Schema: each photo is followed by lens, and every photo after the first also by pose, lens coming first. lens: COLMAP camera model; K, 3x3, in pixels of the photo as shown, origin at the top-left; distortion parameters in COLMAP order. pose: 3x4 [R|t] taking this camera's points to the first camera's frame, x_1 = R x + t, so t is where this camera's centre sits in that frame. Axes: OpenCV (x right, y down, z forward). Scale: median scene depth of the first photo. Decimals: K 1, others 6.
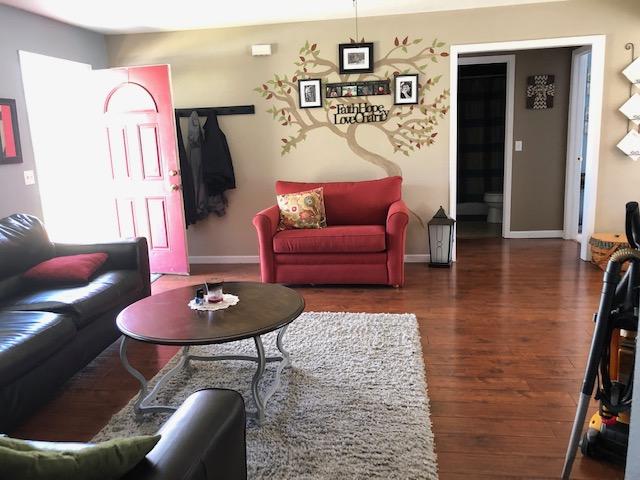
lens RADIAL K [[516.7, 0, 320.0], [0, 516.7, 240.0], [0, 0, 1]] dist [0.011672, -0.055363]
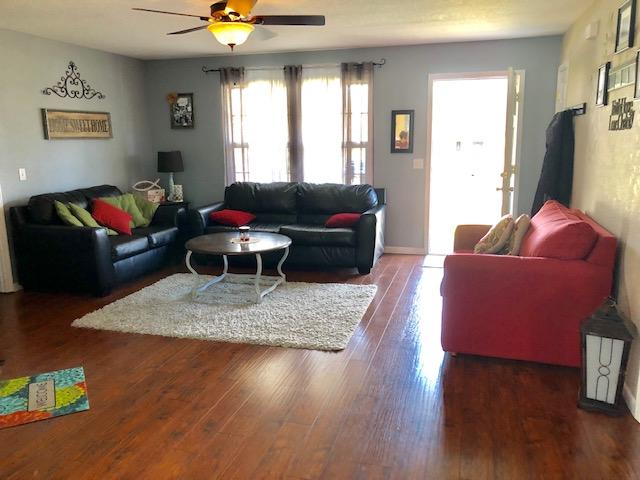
lens RADIAL K [[516.7, 0, 320.0], [0, 516.7, 240.0], [0, 0, 1]] dist [0.011672, -0.055363]
pose [[-0.123165, 0.236481, -0.963798, 1.034859], [-0.181359, 0.949474, 0.256142, -0.270873], [0.975674, 0.206341, -0.074055, 0.997599]]
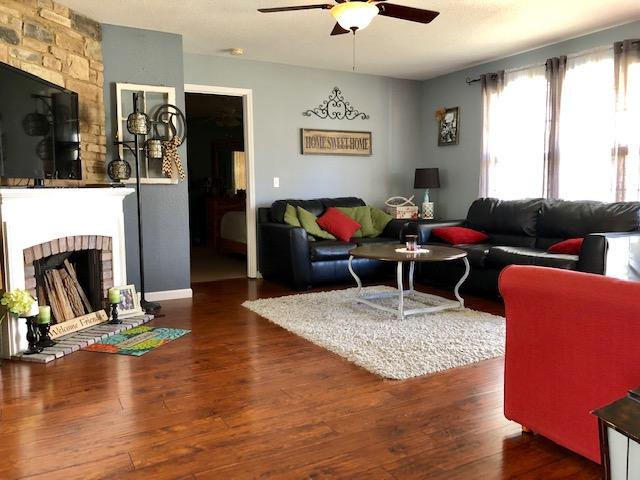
lens RADIAL K [[516.7, 0, 320.0], [0, 516.7, 240.0], [0, 0, 1]] dist [0.011672, -0.055363]
pose [[-0.791379, 0.108073, -0.601697, 0.675884], [-0.076909, 0.958829, 0.273373, -0.227212], [0.606469, 0.262617, -0.750485, 1.432443]]
